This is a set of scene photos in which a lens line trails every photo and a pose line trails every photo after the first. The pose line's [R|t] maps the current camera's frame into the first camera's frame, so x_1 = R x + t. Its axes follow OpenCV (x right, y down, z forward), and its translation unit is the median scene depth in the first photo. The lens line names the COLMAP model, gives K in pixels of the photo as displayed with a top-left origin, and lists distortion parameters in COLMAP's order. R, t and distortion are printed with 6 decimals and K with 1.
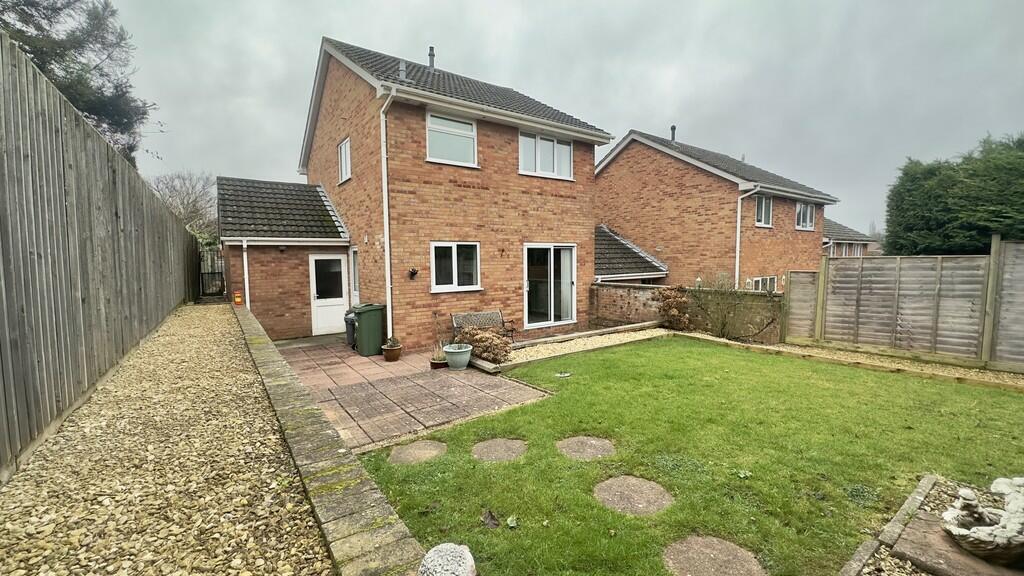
lens RADIAL K [[409.3, 0, 509.5], [0, 409.3, 286.8], [0, 0, 1]] dist [0.000381, -0.000229]
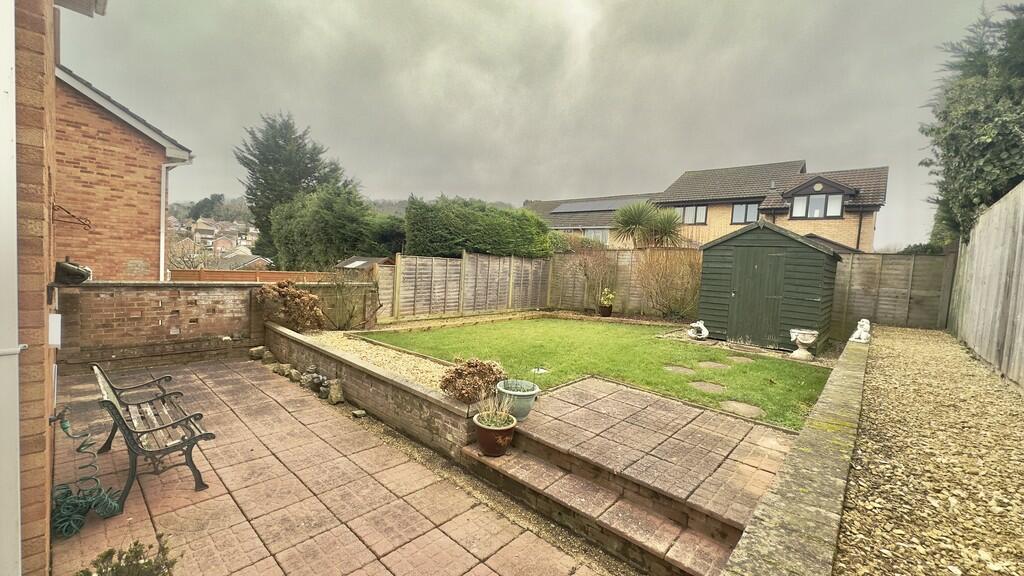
lens RADIAL K [[408.1, 0, 511.2], [0, 408.1, 286.8], [0, 0, 1]] dist [-0.000713, 0.000086]
pose [[-0.209422, -0.058288, 0.976087, -0.762021], [0.008095, 0.998084, 0.061338, -0.059498], [-0.977792, 0.020747, -0.208548, 1.116041]]
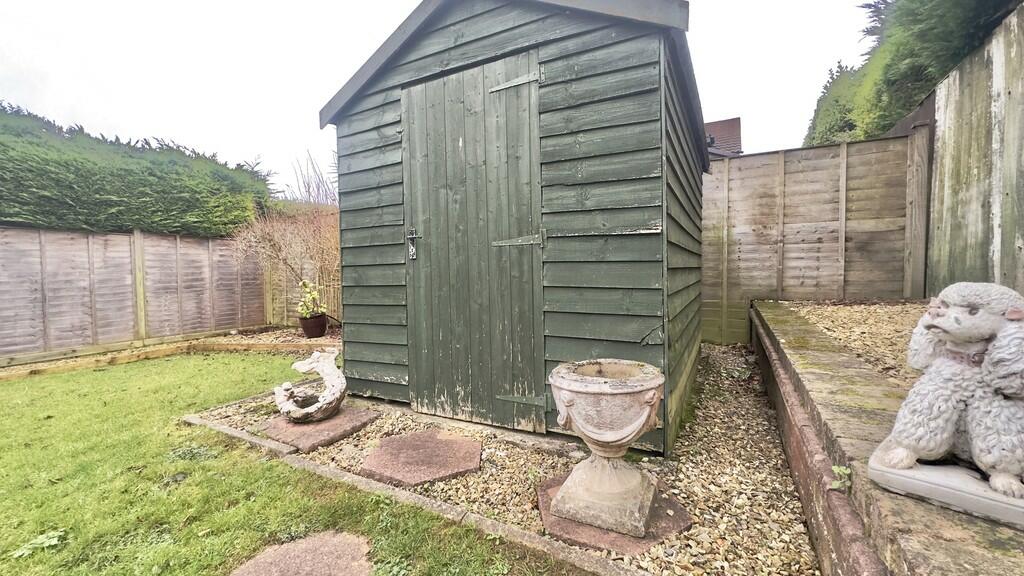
lens RADIAL K [[408.1, 0, 511.2], [0, 408.1, 286.8], [0, 0, 1]] dist [-0.000713, 0.000086]
pose [[-0.438986, -0.017941, 0.898315, -0.057836], [0.081887, 0.994841, 0.059885, 0.064397], [-0.894755, 0.099849, -0.435252, 0.276003]]
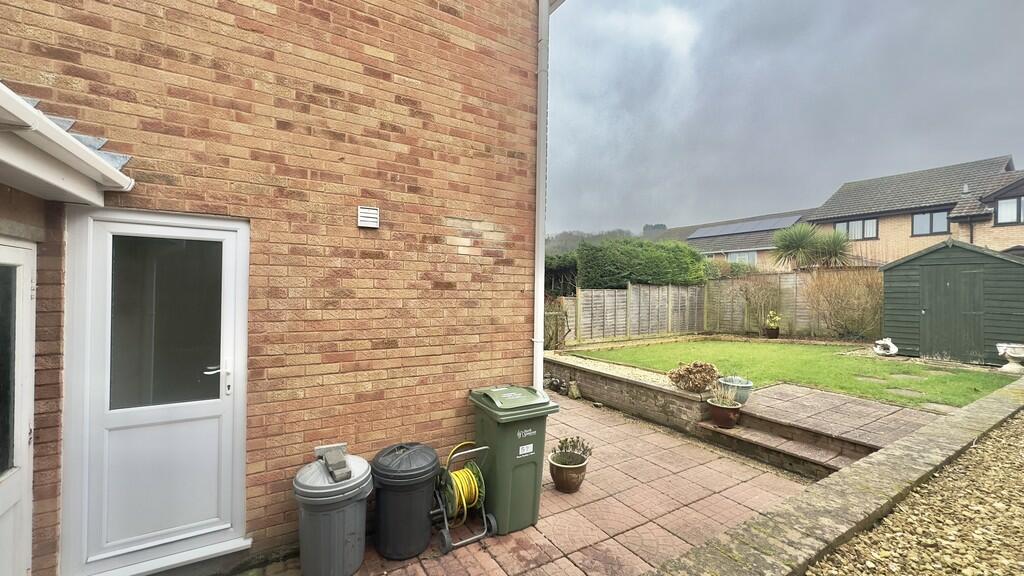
lens RADIAL K [[408.1, 0, 511.2], [0, 408.1, 286.8], [0, 0, 1]] dist [-0.000713, 0.000086]
pose [[0.077226, 0.017376, 0.996862, -1.077212], [0.053367, 0.998343, -0.021536, -0.075076], [-0.995584, 0.054863, 0.076170, 1.388827]]
